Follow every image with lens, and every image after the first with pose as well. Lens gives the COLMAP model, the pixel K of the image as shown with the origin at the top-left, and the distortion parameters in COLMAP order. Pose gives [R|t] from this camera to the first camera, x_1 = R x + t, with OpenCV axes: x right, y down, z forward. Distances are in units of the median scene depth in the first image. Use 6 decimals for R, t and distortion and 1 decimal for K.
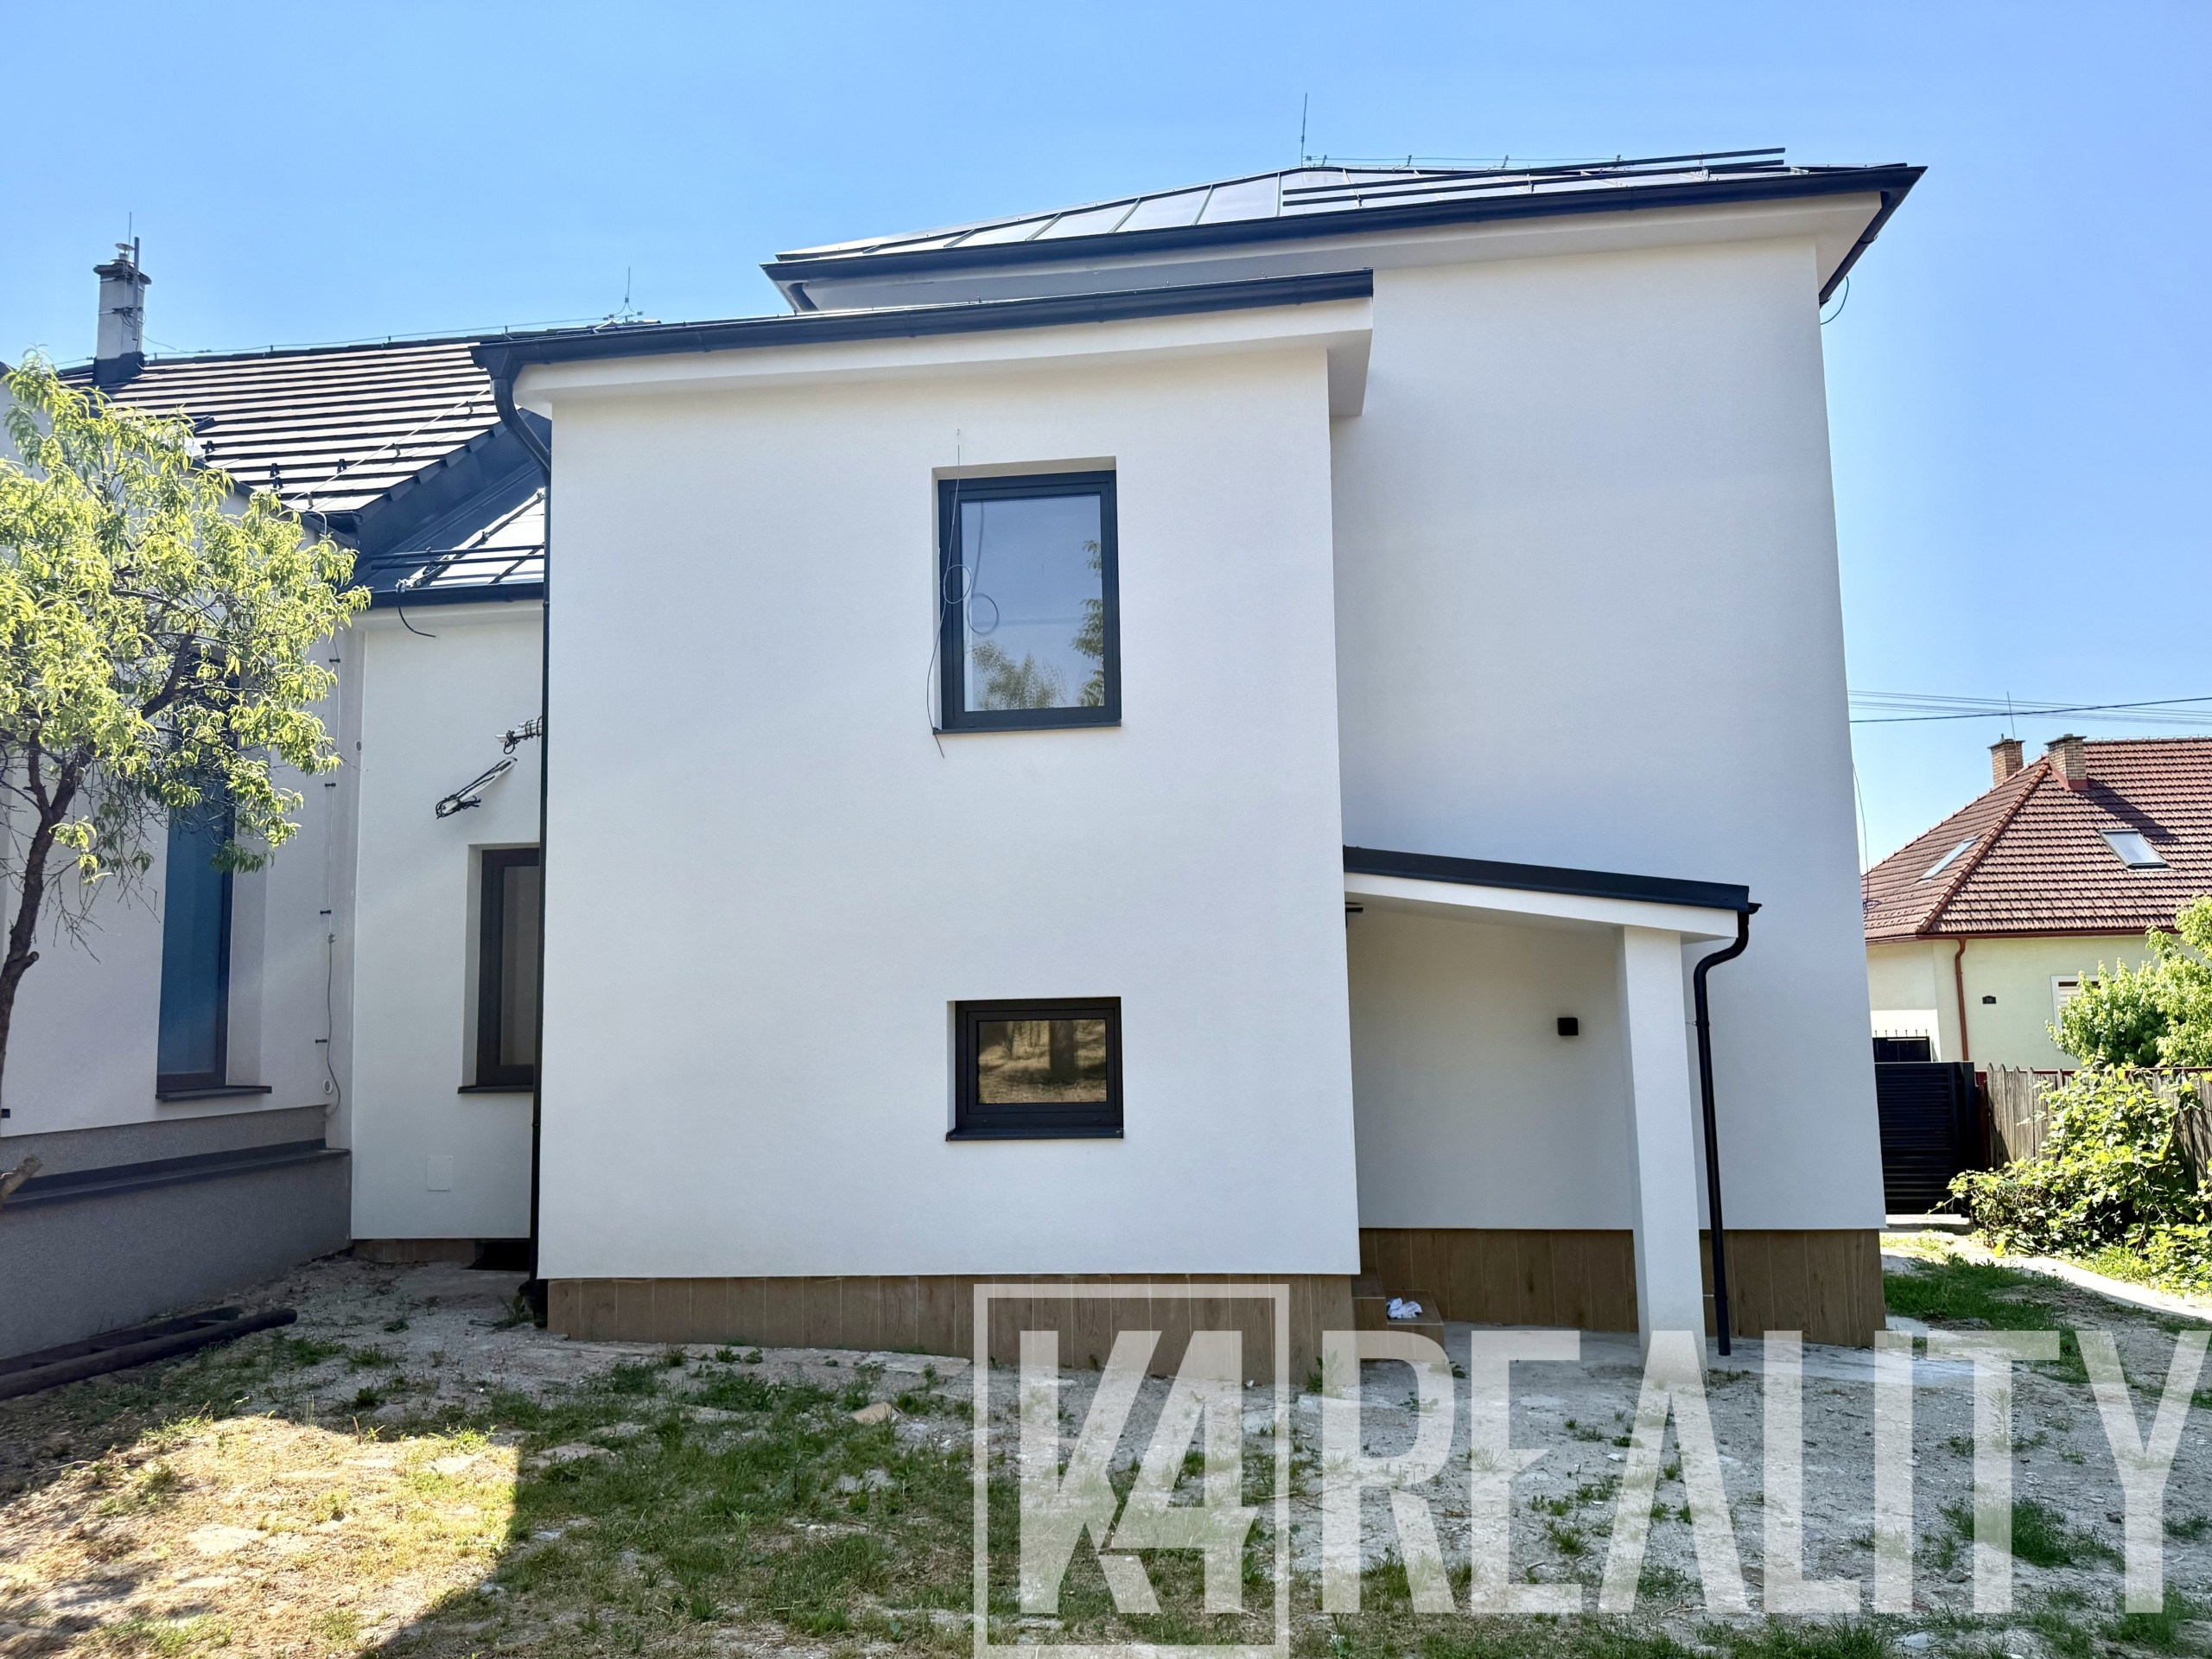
lens RADIAL K [[1552.6, 0, 1115.2], [0, 1552.6, 830.6], [0, 0, 1]] dist [0.066324, -0.059785]
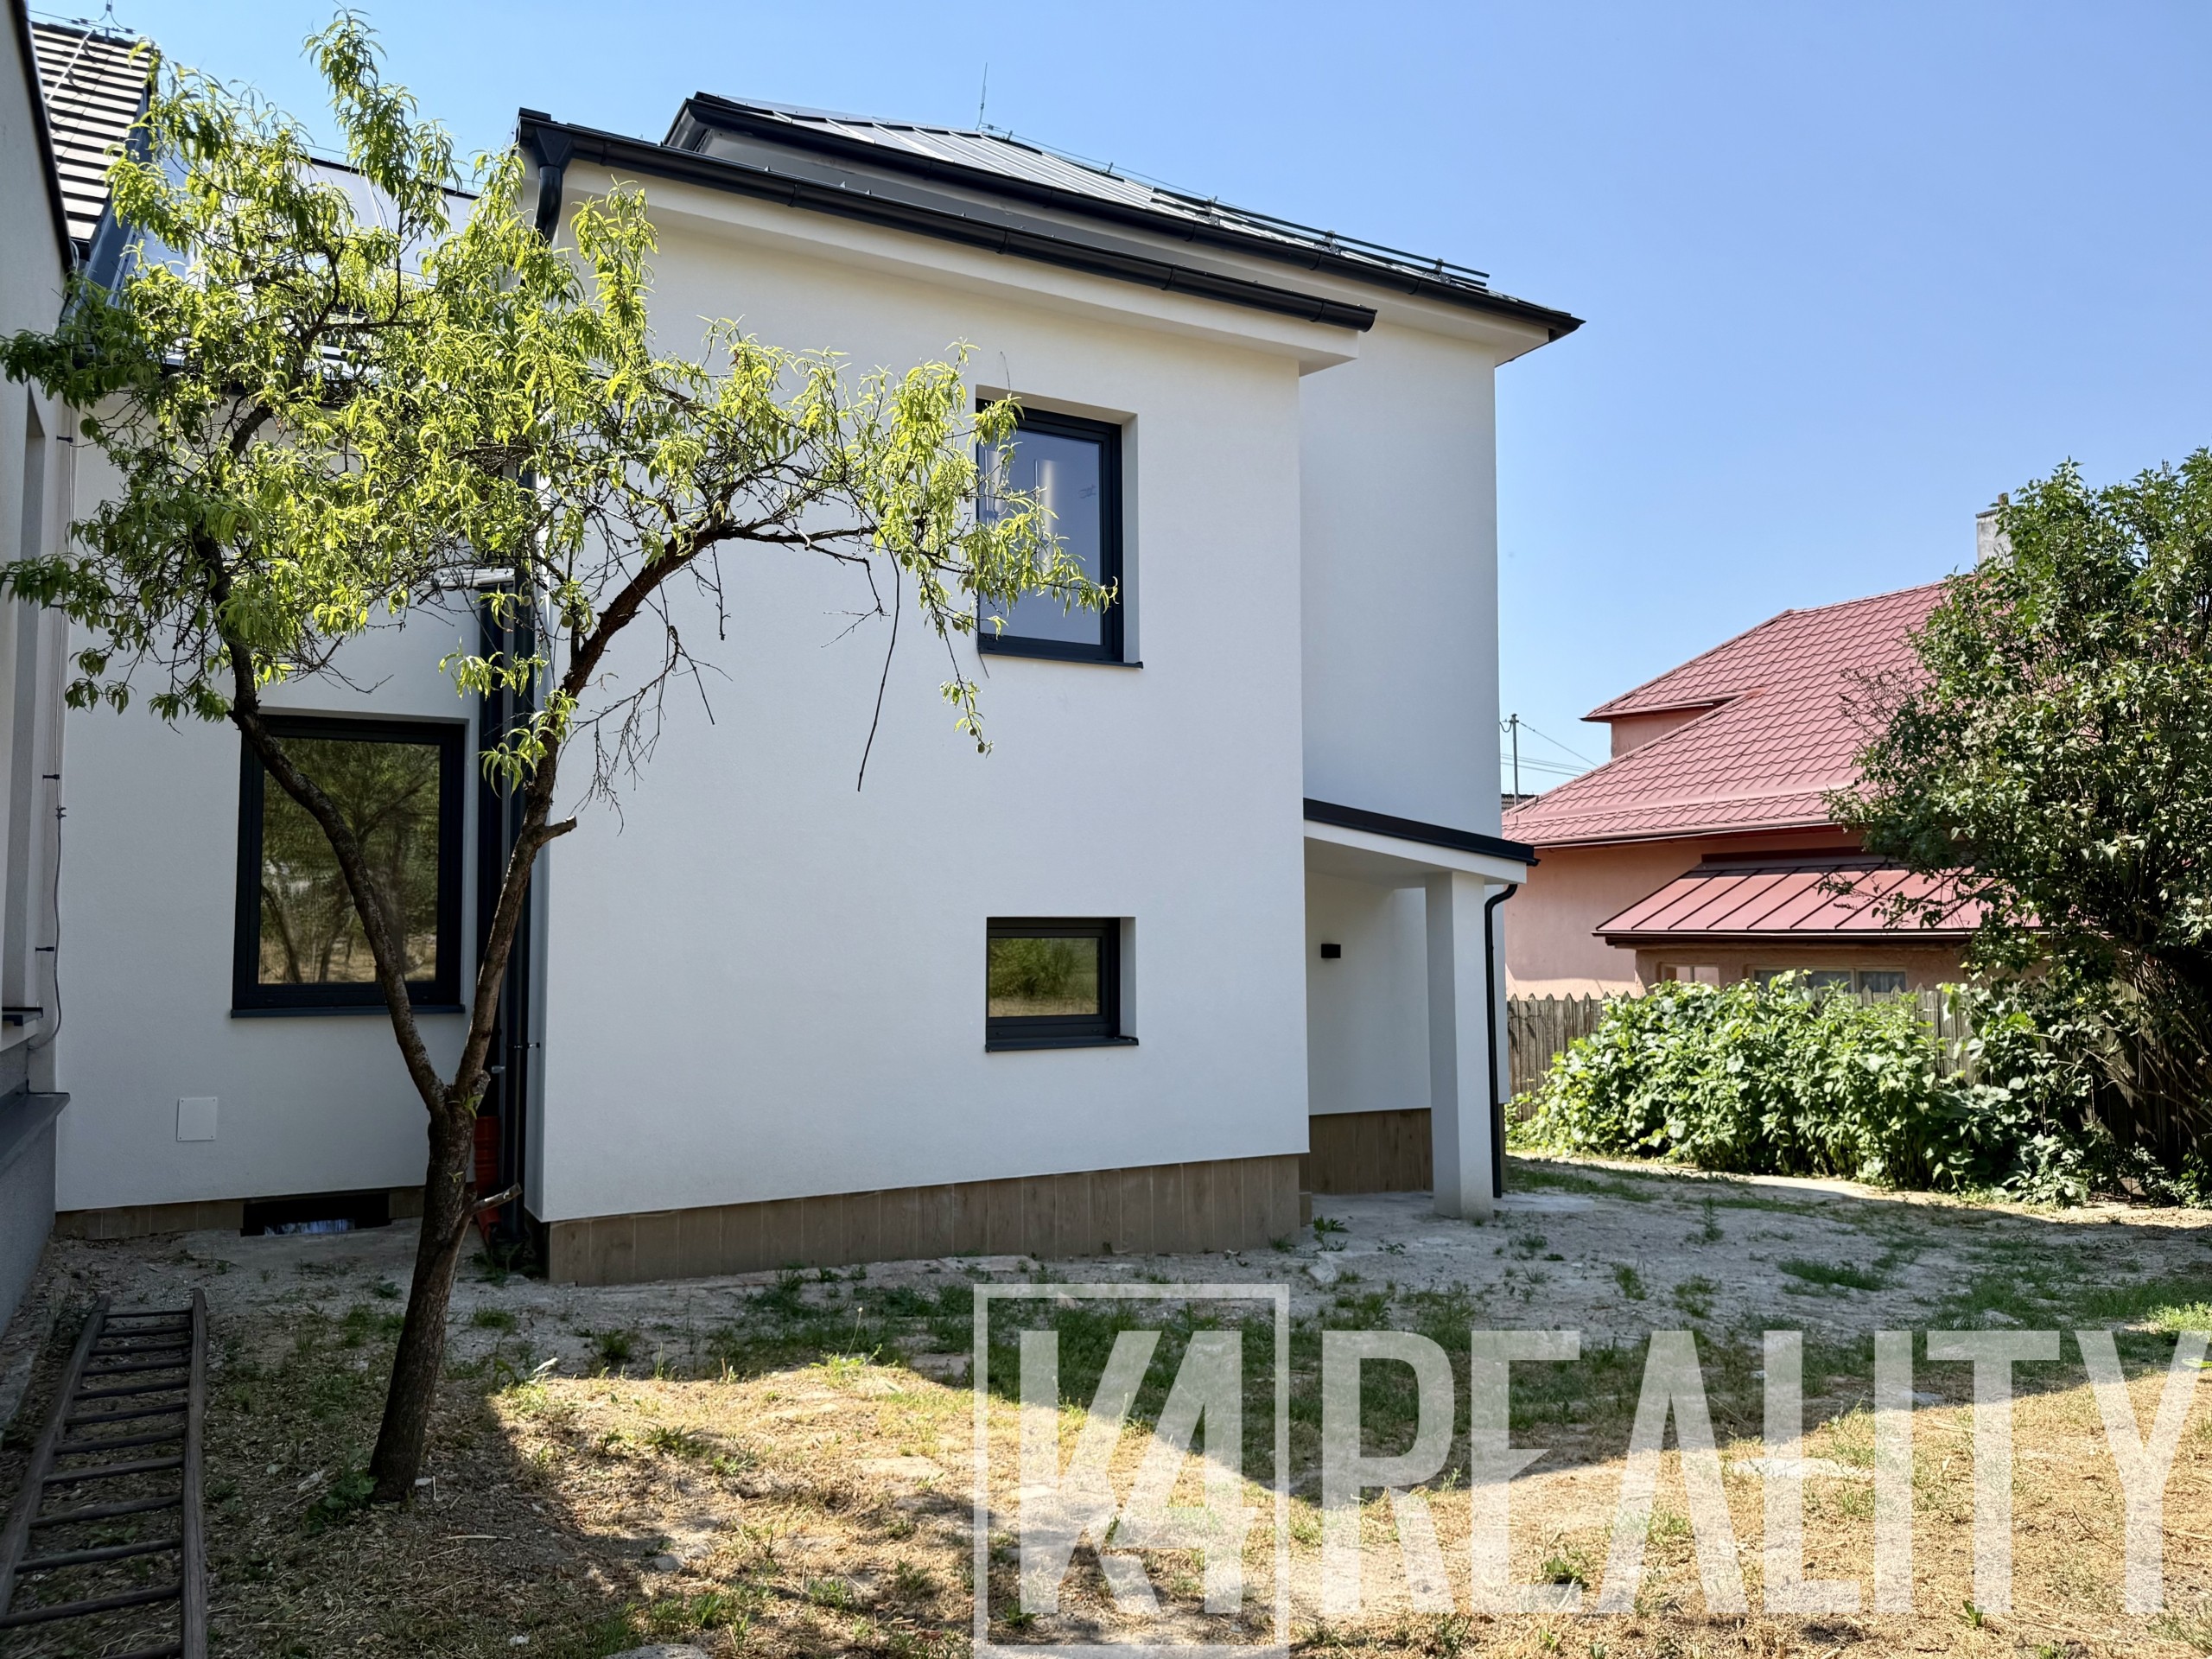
lens RADIAL K [[1552.6, 0, 1103.6], [0, 1552.6, 833.1], [0, 0, 1]] dist [0.066324, -0.059785]
pose [[0.814273, 0.056005, 0.577774, -0.635966], [-0.079250, 0.996741, 0.015073, 0.032823], [-0.575047, -0.058062, 0.816057, 0.124688]]
